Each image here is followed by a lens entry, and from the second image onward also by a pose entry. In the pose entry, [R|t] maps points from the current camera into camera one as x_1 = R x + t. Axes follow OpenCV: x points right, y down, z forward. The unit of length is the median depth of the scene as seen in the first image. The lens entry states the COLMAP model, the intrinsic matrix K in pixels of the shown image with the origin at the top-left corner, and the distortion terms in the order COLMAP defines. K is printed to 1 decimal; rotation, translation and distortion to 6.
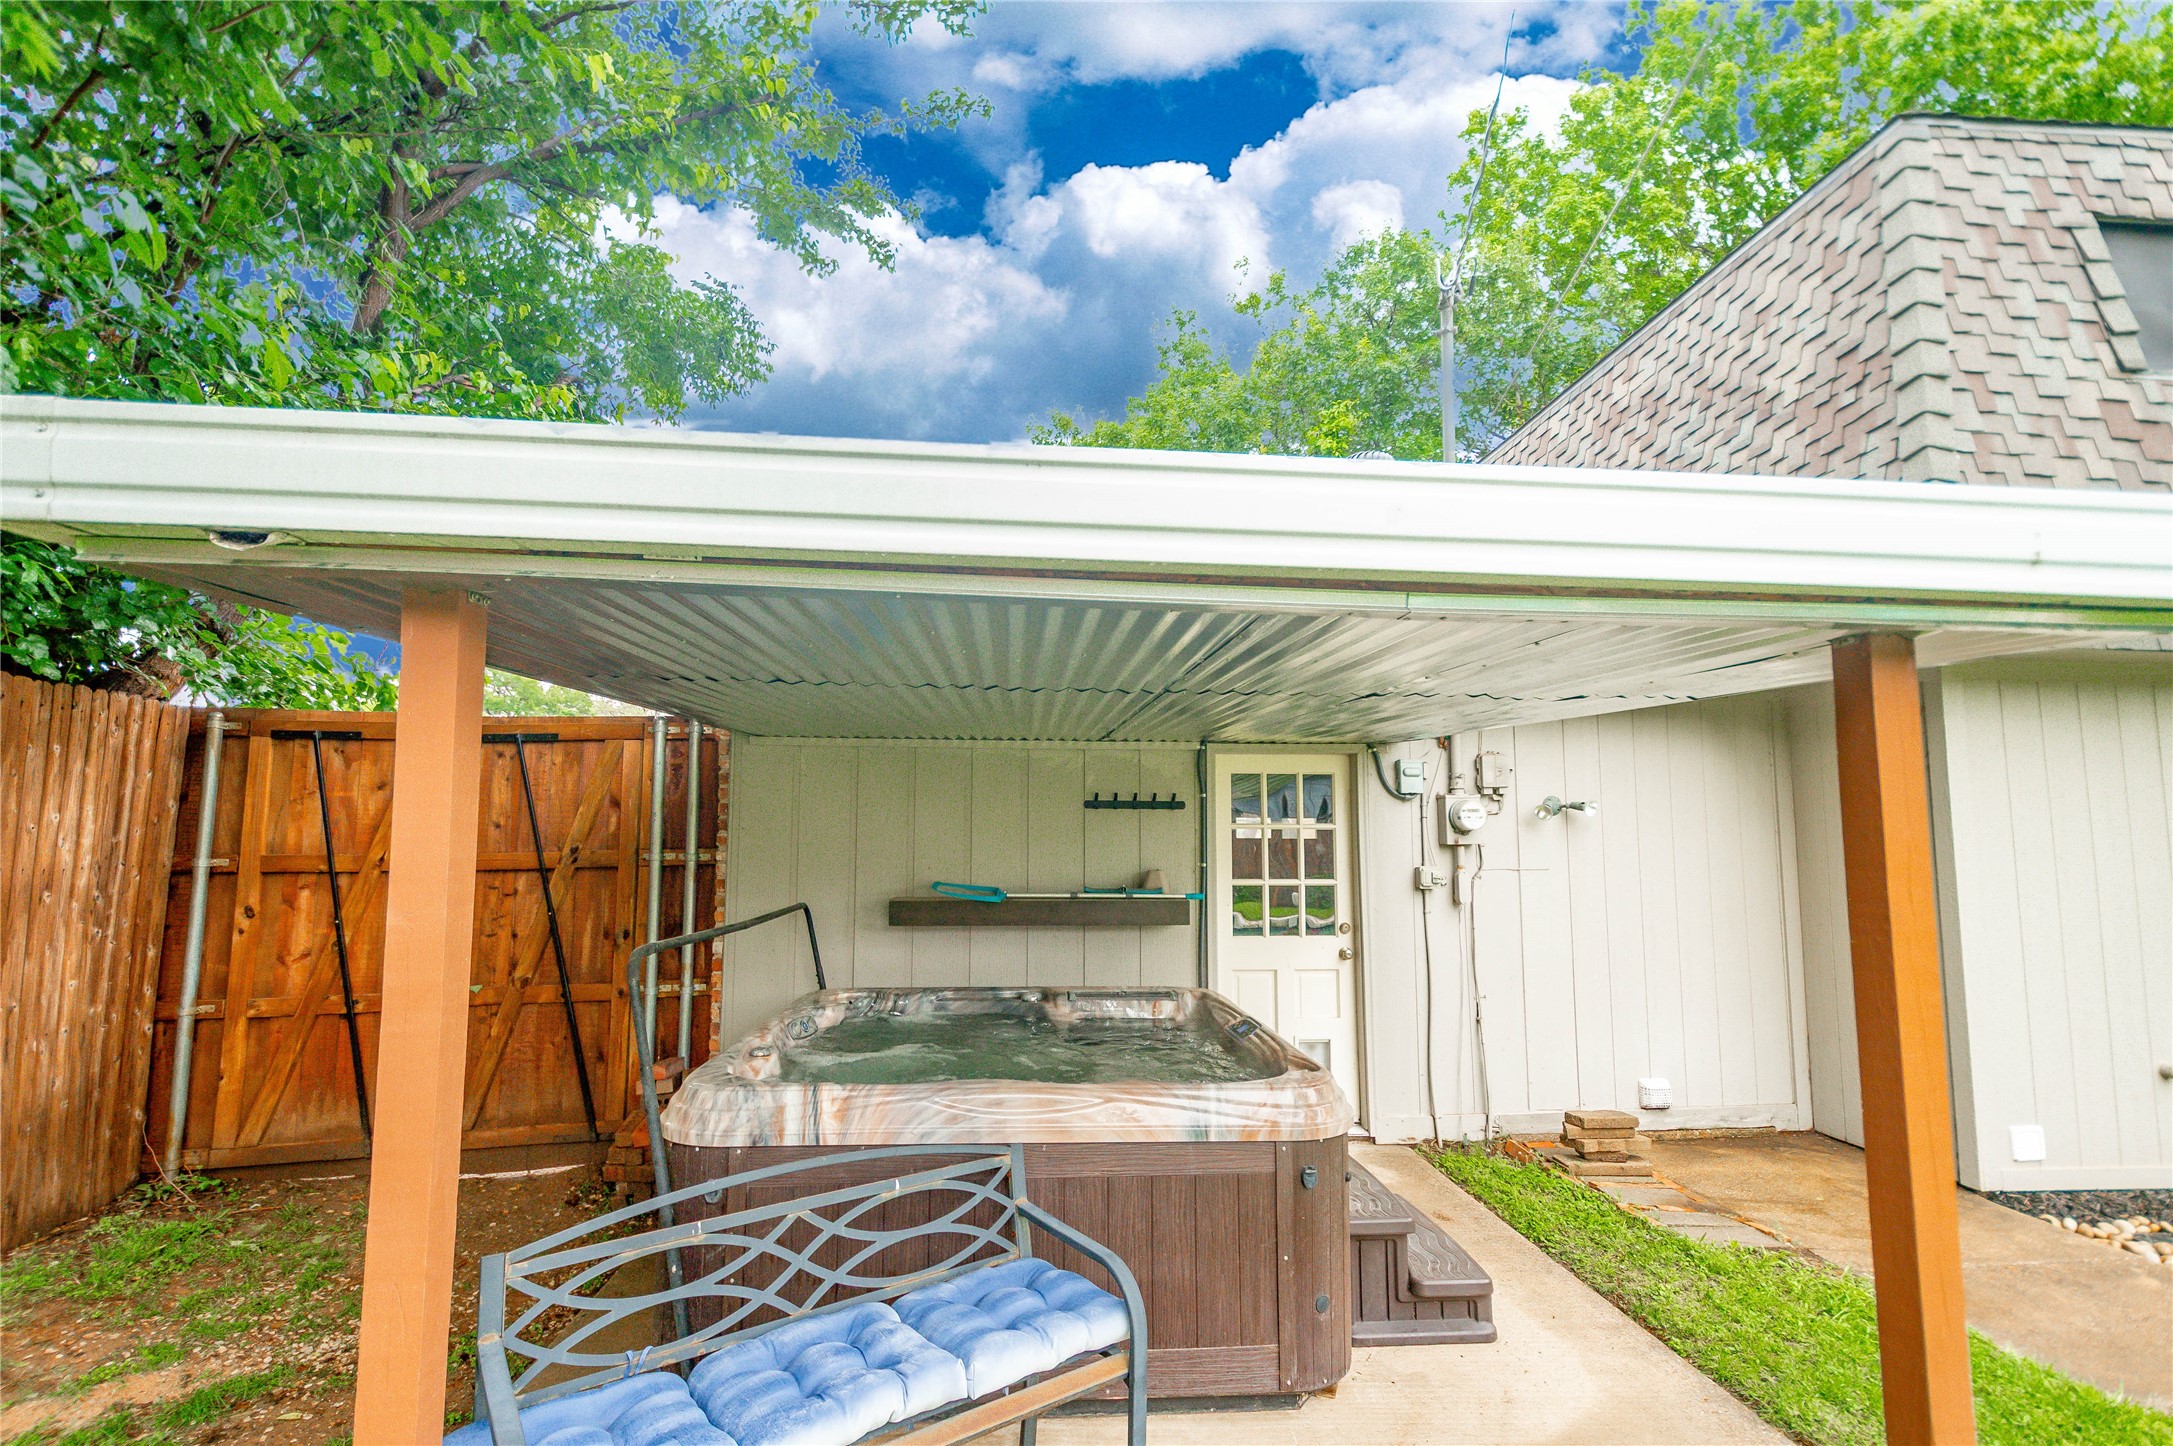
lens RADIAL K [[941.3, 0, 1081.6], [0, 941.3, 757.7], [0, 0, 1]] dist [0.007941, 0.000001]
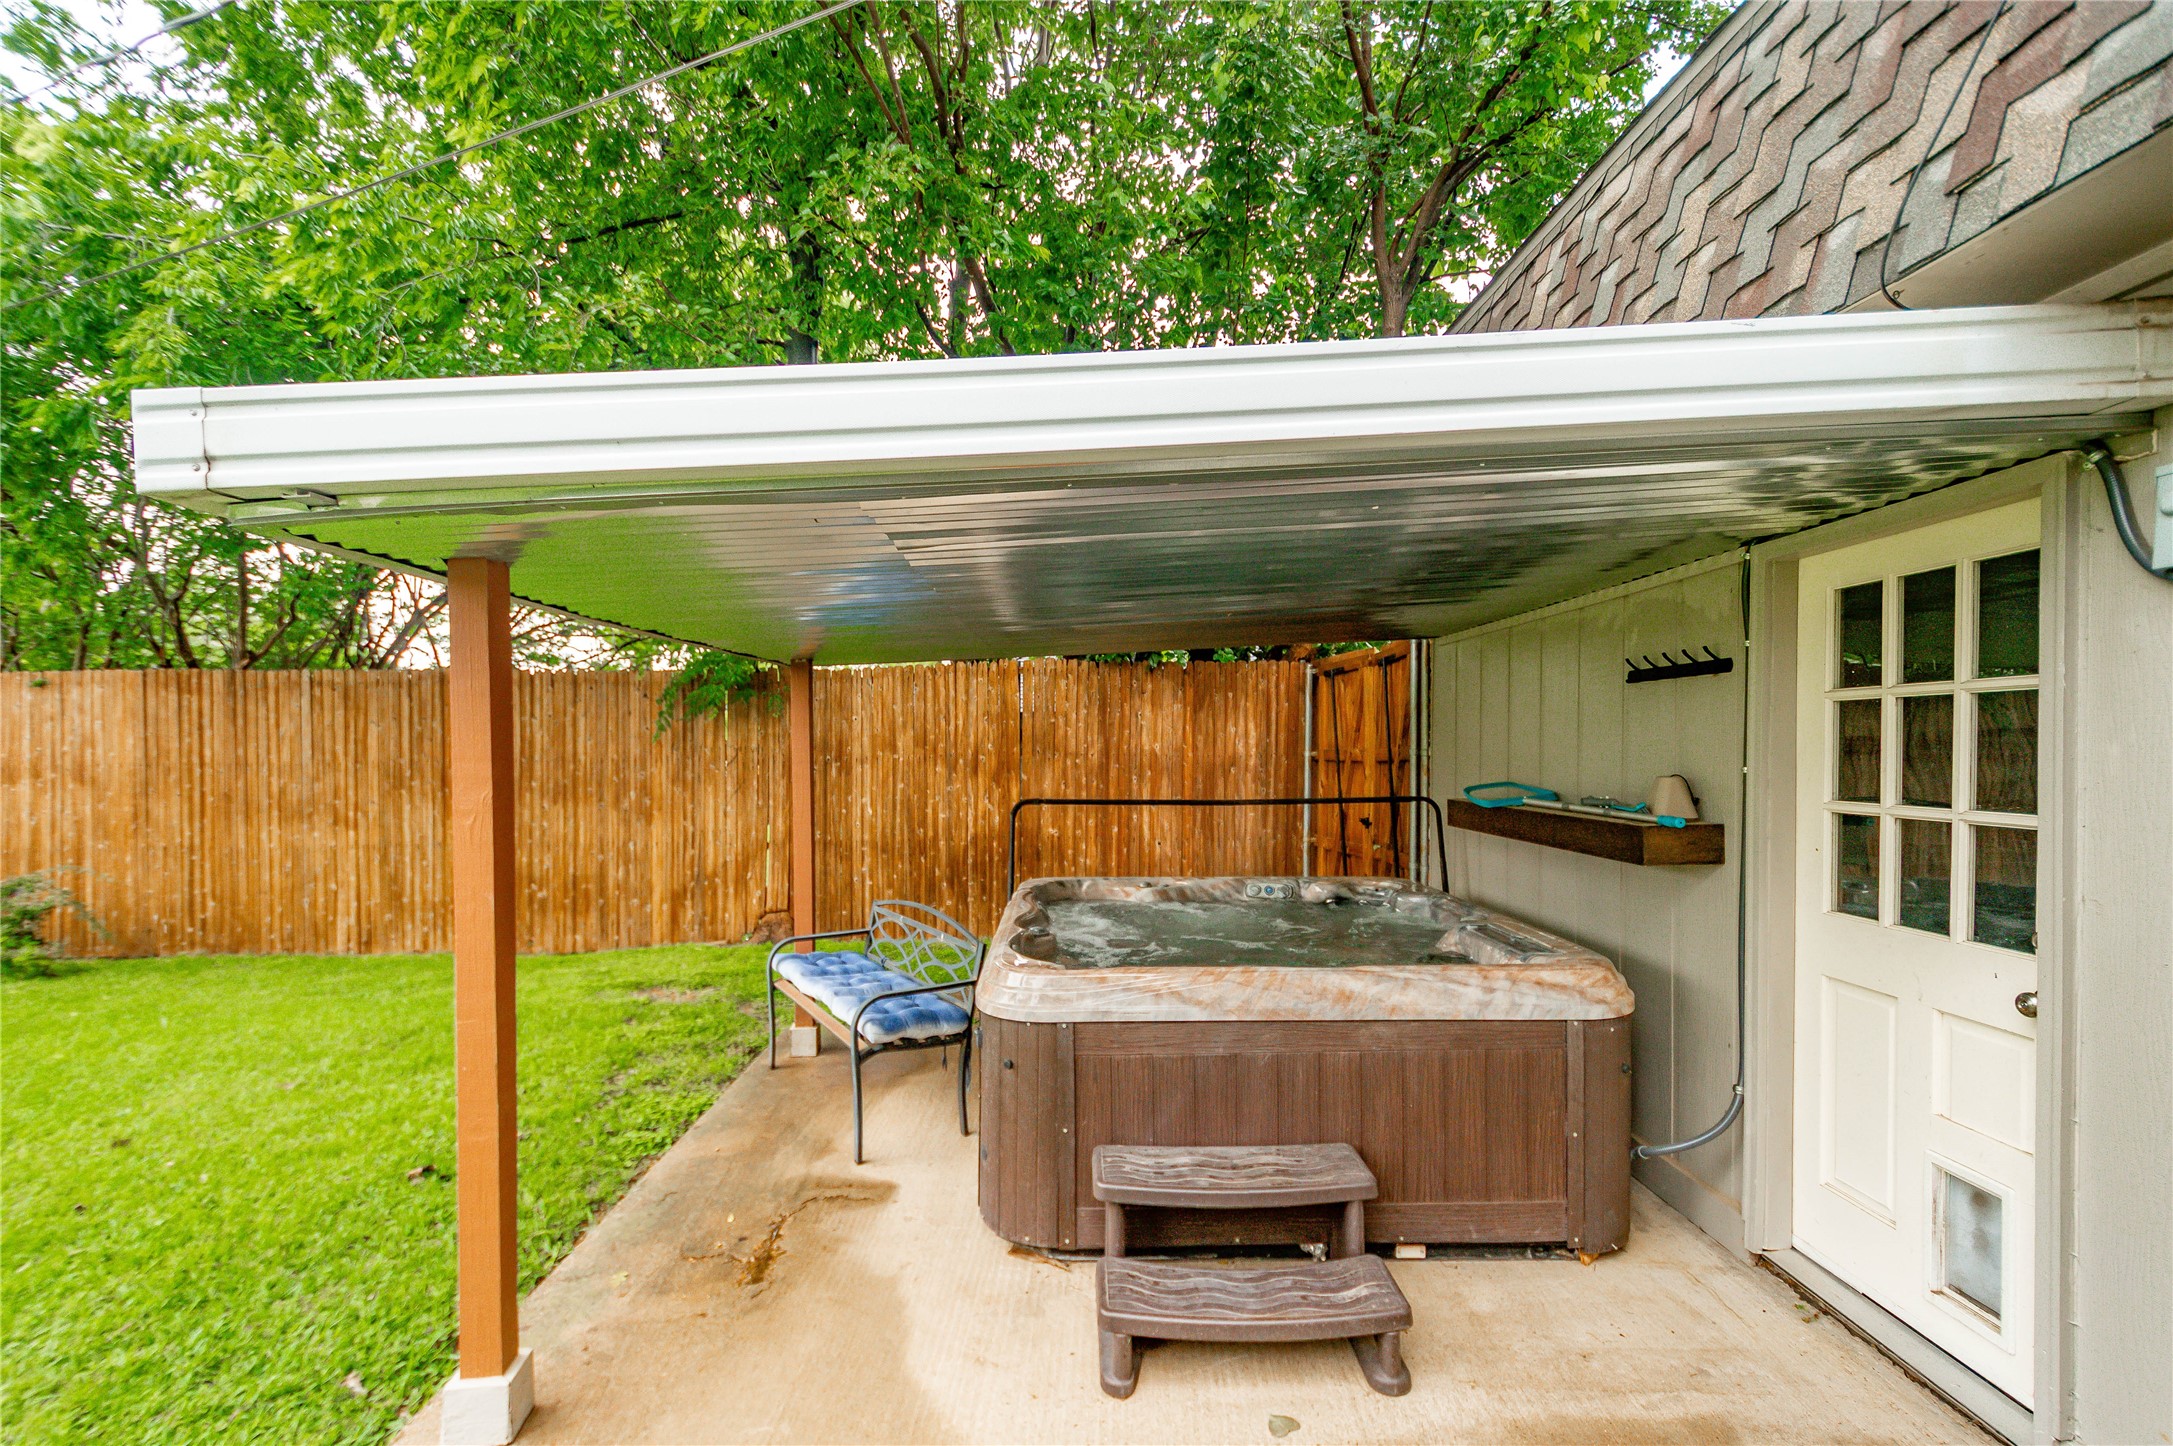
lens RADIAL K [[941.3, 0, 1081.6], [0, 941.3, 757.7], [0, 0, 1]] dist [0.007941, 0.000001]
pose [[-0.063948, 0.010010, -0.997903, 0.736192], [0.095488, 0.995423, 0.003866, 0.068757], [0.993374, -0.095040, -0.064611, 0.670568]]
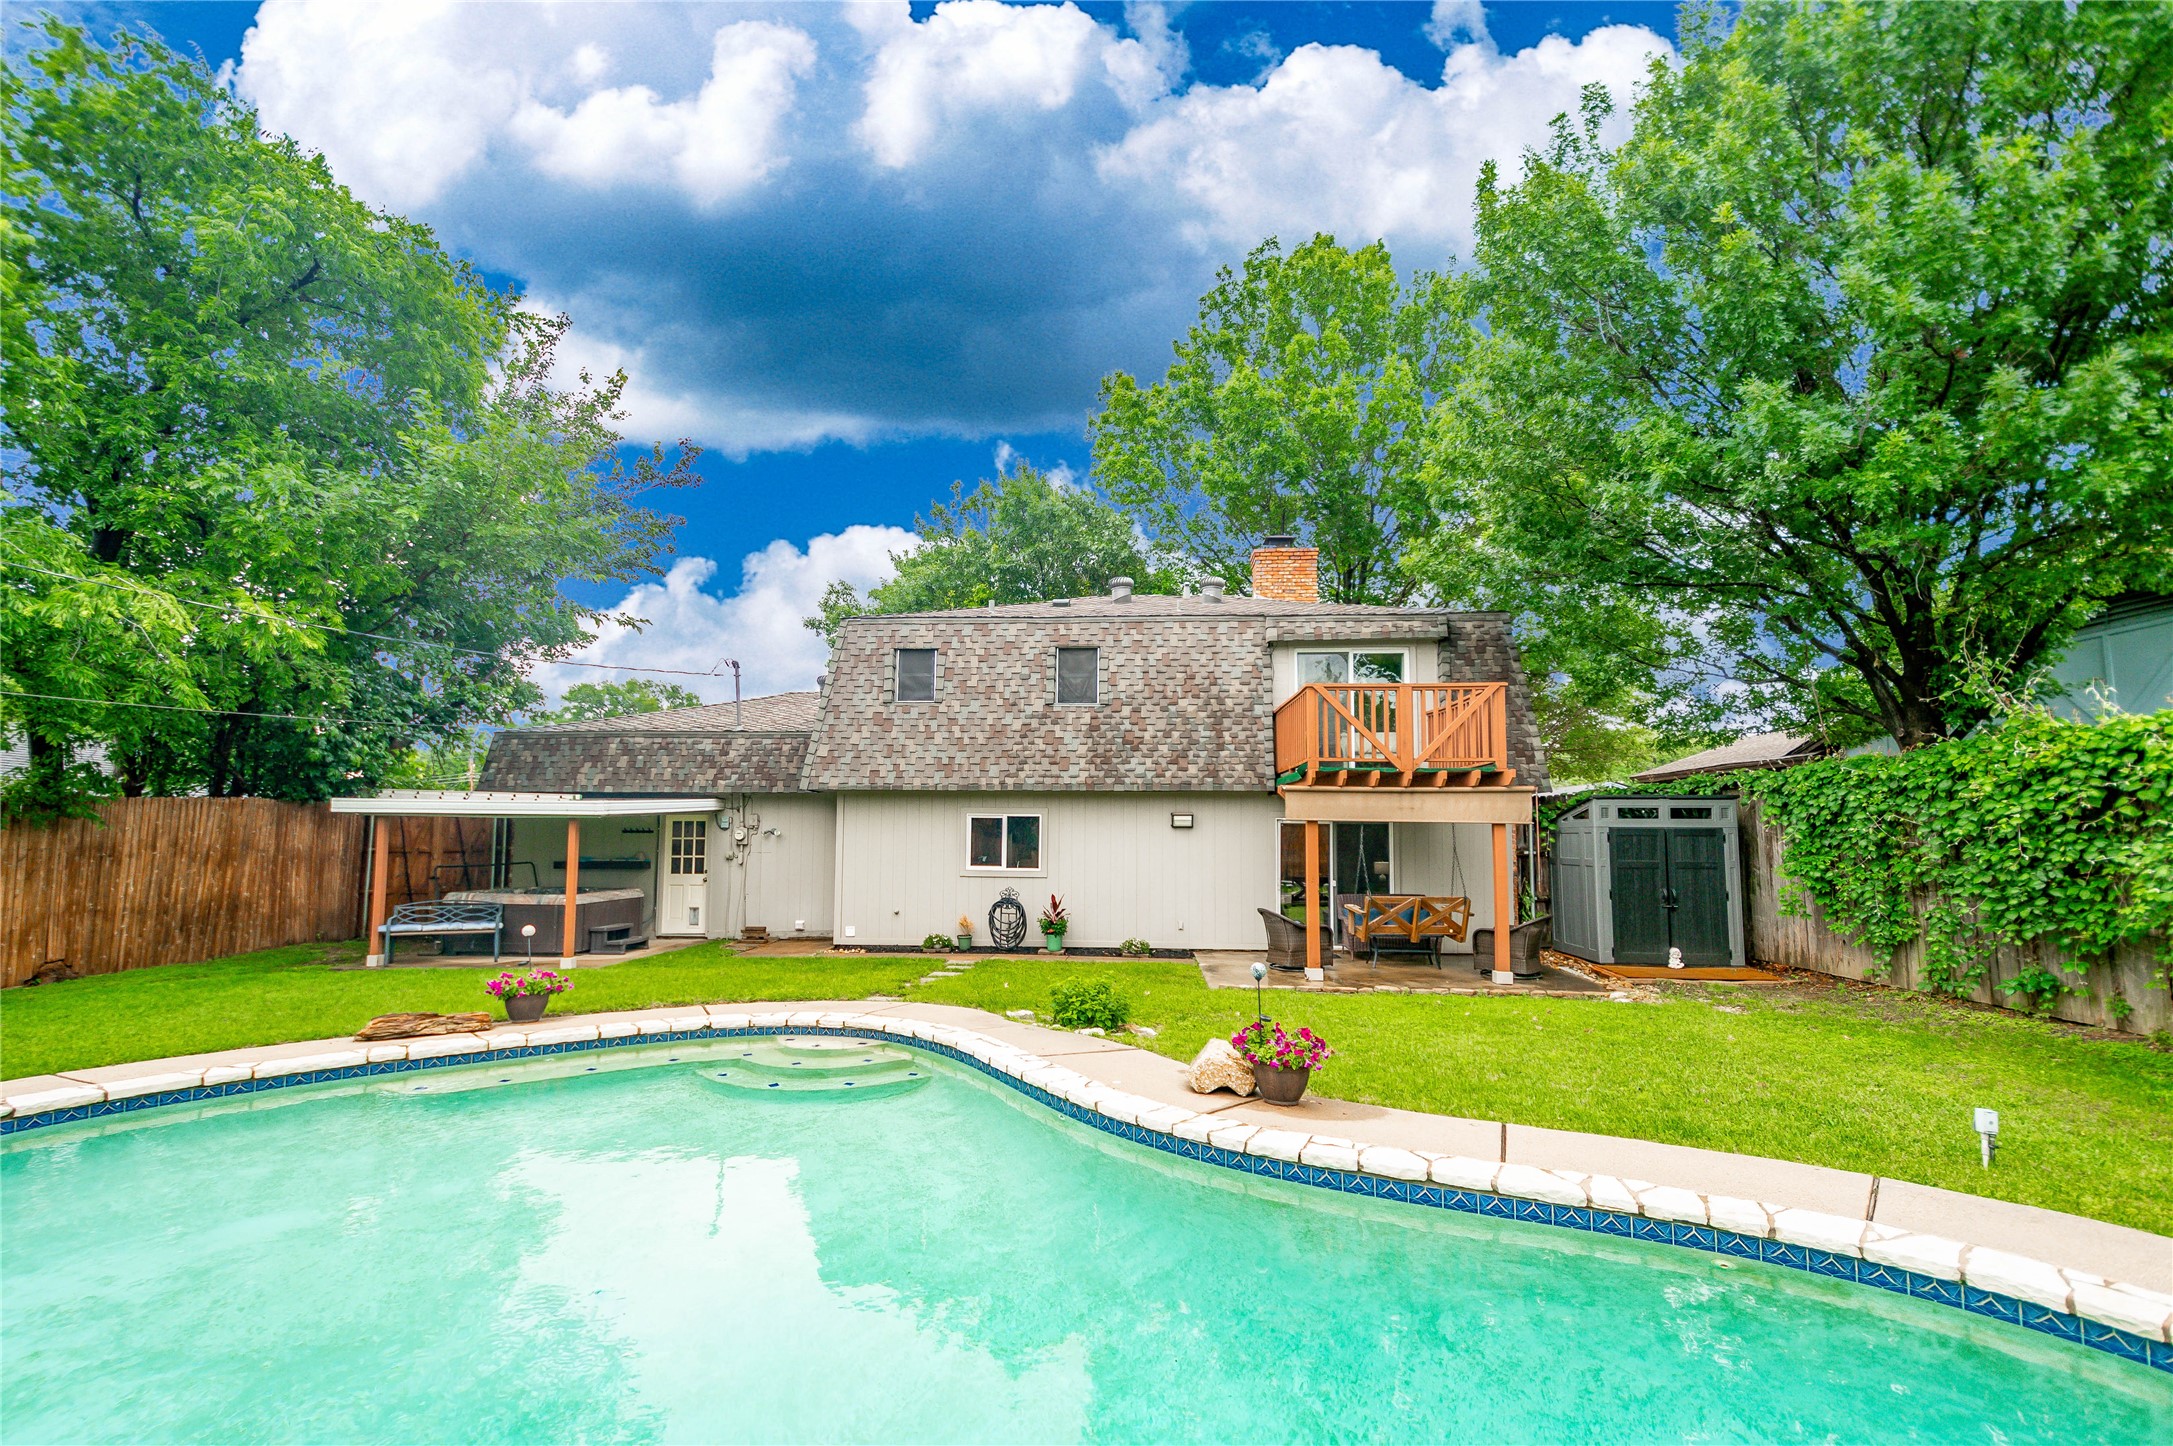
lens RADIAL K [[938.4, 0, 1080.5], [0, 938.4, 775.8], [0, 0, 1]] dist [0.024430, -0.013757]
pose [[0.991224, -0.009109, -0.131880, 2.008103], [0.012168, 0.999675, 0.022412, -0.195991], [0.131633, -0.023820, 0.991012, -1.984827]]
